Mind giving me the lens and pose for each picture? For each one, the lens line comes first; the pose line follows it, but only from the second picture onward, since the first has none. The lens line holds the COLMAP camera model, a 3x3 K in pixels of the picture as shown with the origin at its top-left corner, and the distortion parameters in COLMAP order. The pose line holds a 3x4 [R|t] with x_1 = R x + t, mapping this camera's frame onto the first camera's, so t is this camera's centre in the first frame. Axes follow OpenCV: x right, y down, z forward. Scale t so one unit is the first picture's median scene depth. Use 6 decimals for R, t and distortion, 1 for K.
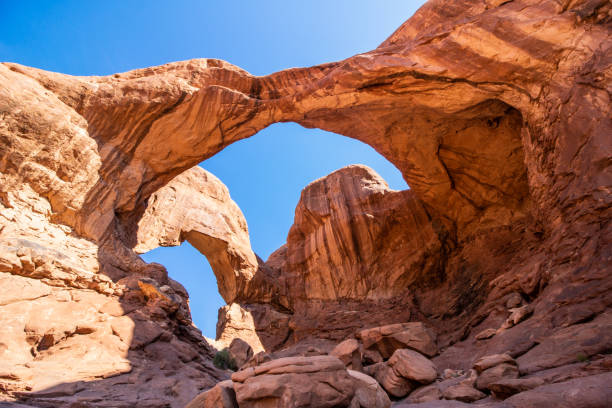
lens RADIAL K [[279.7, 0, 307.7], [0, 279.7, 205.3], [0, 0, 1]] dist [-0.004228, -0.009968]
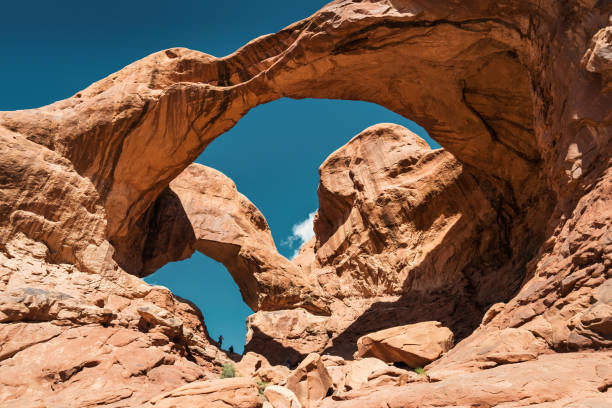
lens RADIAL K [[372.3, 0, 304.9], [0, 372.3, 210.2], [0, 0, 1]] dist [0.018455, 0.003786]
pose [[0.965651, -0.158949, -0.205556, 0.223952], [0.181798, 0.978499, 0.097407, -0.073934], [0.185654, -0.131431, 0.973786, -0.119463]]
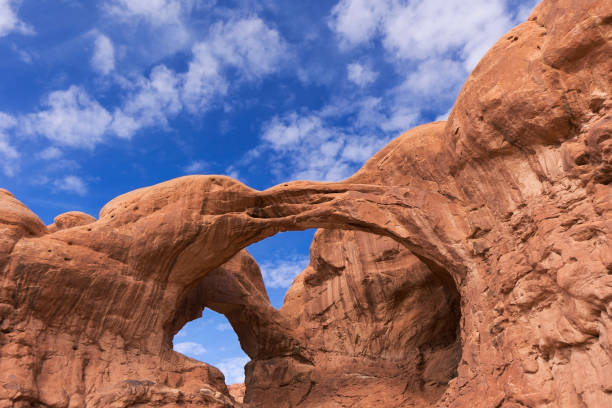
lens RADIAL K [[506.9, 0, 306.9], [0, 506.9, 202.3], [0, 0, 1]] dist [0.075611, 0.005353]
pose [[0.993078, -0.062687, -0.099328, 0.199598], [0.086821, 0.961339, 0.261322, -0.937755], [0.079106, -0.268137, 0.960127, -0.899951]]
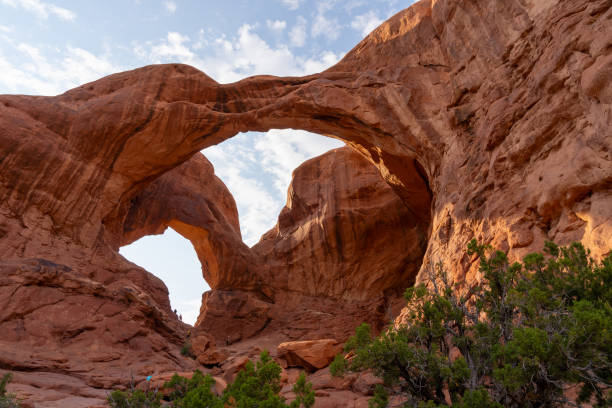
lens RADIAL K [[409.9, 0, 307.6], [0, 409.9, 204.5], [0, 0, 1]] dist [-0.034965, 0.012048]
pose [[0.988778, 0.051343, -0.140292, 0.338899], [-0.019656, 0.975634, 0.218521, -0.374638], [0.148093, -0.213311, 0.965695, -0.428192]]
